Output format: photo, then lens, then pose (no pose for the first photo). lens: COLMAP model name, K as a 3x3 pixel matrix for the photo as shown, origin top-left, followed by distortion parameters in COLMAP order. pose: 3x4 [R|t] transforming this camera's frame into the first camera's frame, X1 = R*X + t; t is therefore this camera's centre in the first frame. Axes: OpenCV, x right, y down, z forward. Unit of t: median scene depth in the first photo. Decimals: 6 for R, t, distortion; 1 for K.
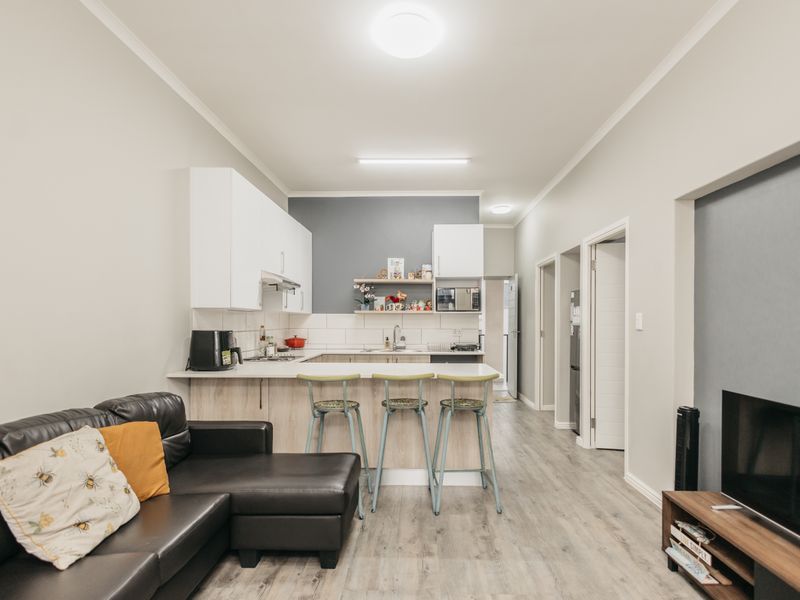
lens RADIAL K [[418.3, 0, 412.5], [0, 418.3, 323.8], [0, 0, 1]] dist [0.004654, 0.000091]
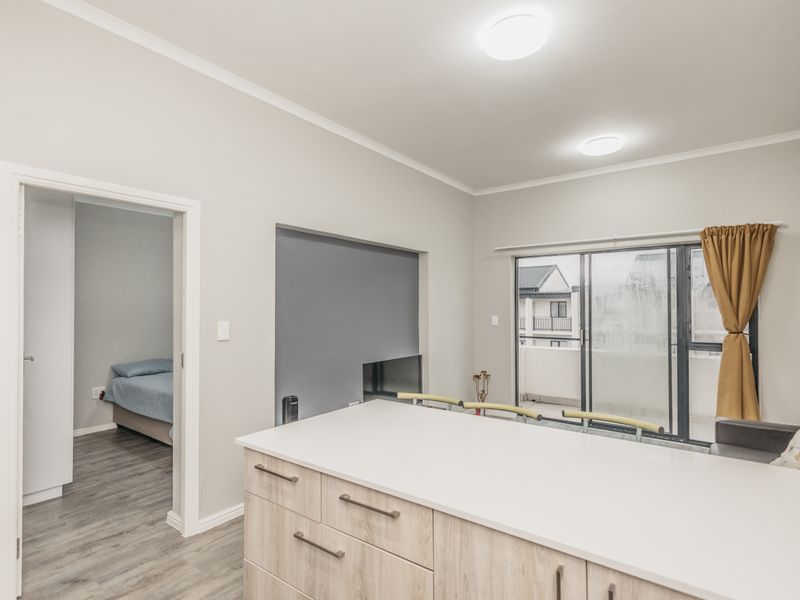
lens RADIAL K [[421.3, 0, 400.1], [0, 421.3, 305.2], [0, 0, 1]] dist [0.024007, -0.000094]
pose [[-0.804061, 0.001846, 0.594545, -0.217568], [0.004070, 0.999989, 0.002399, -0.045695], [-0.594533, 0.004349, -0.804059, 1.117805]]
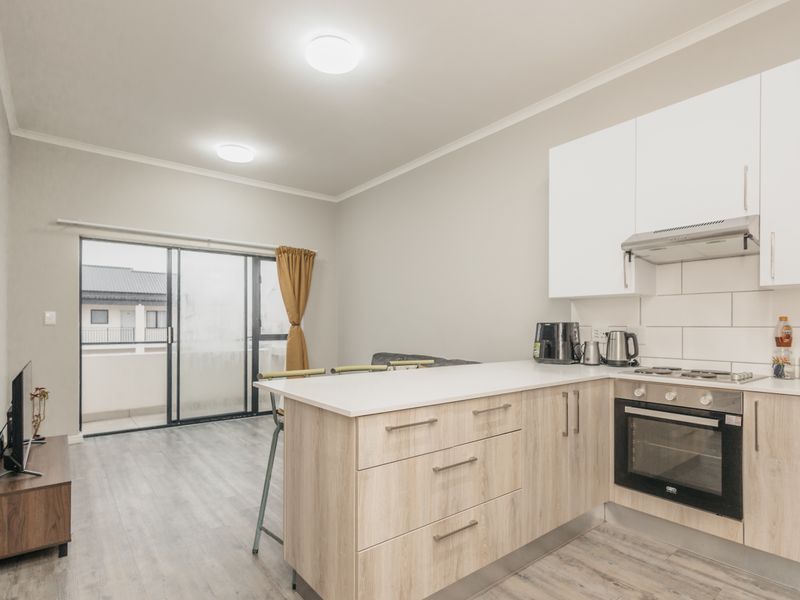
lens RADIAL K [[437.2, 0, 402.3], [0, 437.2, 323.6], [0, 0, 1]] dist [-0.000683, -0.000448]
pose [[-0.773982, -0.009178, -0.633142, 0.332357], [-0.007817, 0.999957, -0.004939, 0.018515], [0.633160, 0.001126, -0.774020, 1.165710]]
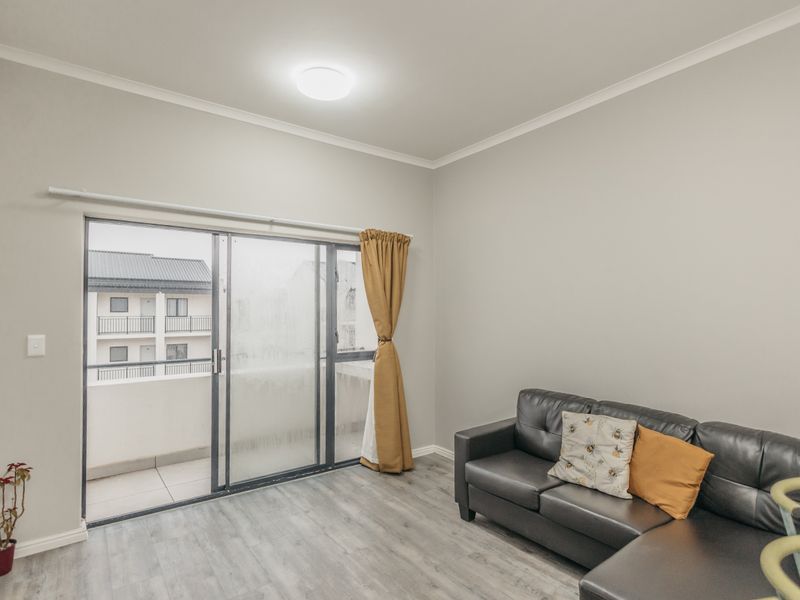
lens RADIAL K [[433.0, 0, 400.0], [0, 433.0, 300.0], [0, 0, 1]] dist [0.001014, -0.000433]
pose [[-0.793496, -0.016736, -0.608345, 0.288522], [-0.006357, 0.999795, -0.019213, -0.048768], [0.608542, -0.011378, -0.793440, 0.699532]]
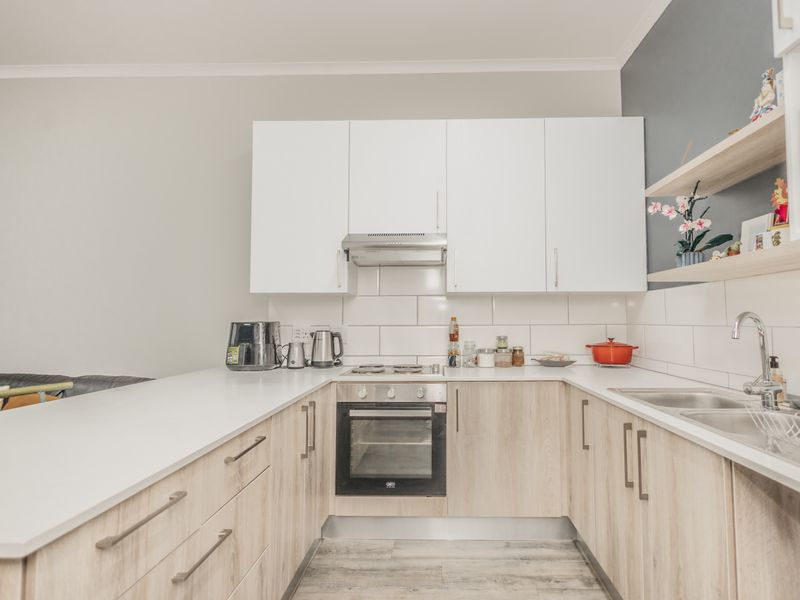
lens RADIAL K [[432.4, 0, 436.4], [0, 432.4, 300.7], [0, 0, 1]] dist [0.004371, 0.000158]
pose [[0.007257, -0.052664, -0.998586, 0.295338], [0.000692, 0.998612, -0.052660, 0.013243], [0.999973, -0.000309, 0.007283, 1.015174]]
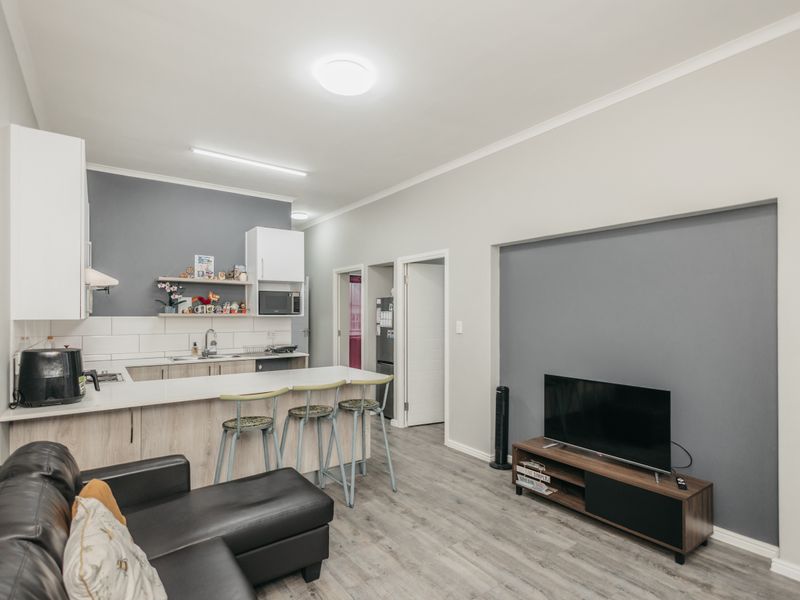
lens RADIAL K [[415.1, 0, 400.9], [0, 415.1, 310.0], [0, 0, 1]] dist [0.003145, 0.000088]
pose [[0.797564, 0.005160, 0.603212, -0.322796], [0.002161, 0.999933, -0.011410, -0.035140], [-0.603230, 0.010404, 0.797499, 0.022990]]
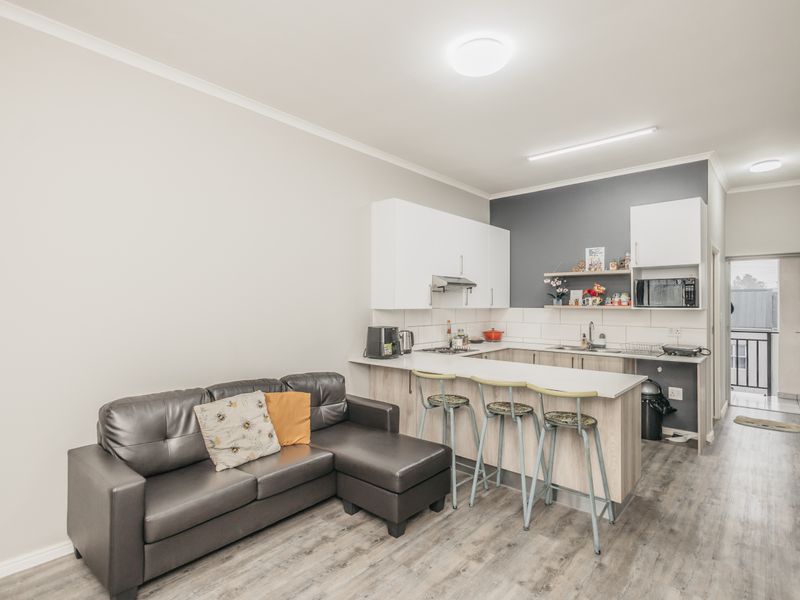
lens RADIAL K [[413.4, 0, 403.2], [0, 413.4, 301.4], [0, 0, 1]] dist [0.002140, 0.000113]
pose [[0.763999, -0.004285, -0.645203, 0.293557], [-0.003013, 0.999943, -0.010209, -0.038171], [0.645211, 0.009744, 0.763943, 0.053180]]
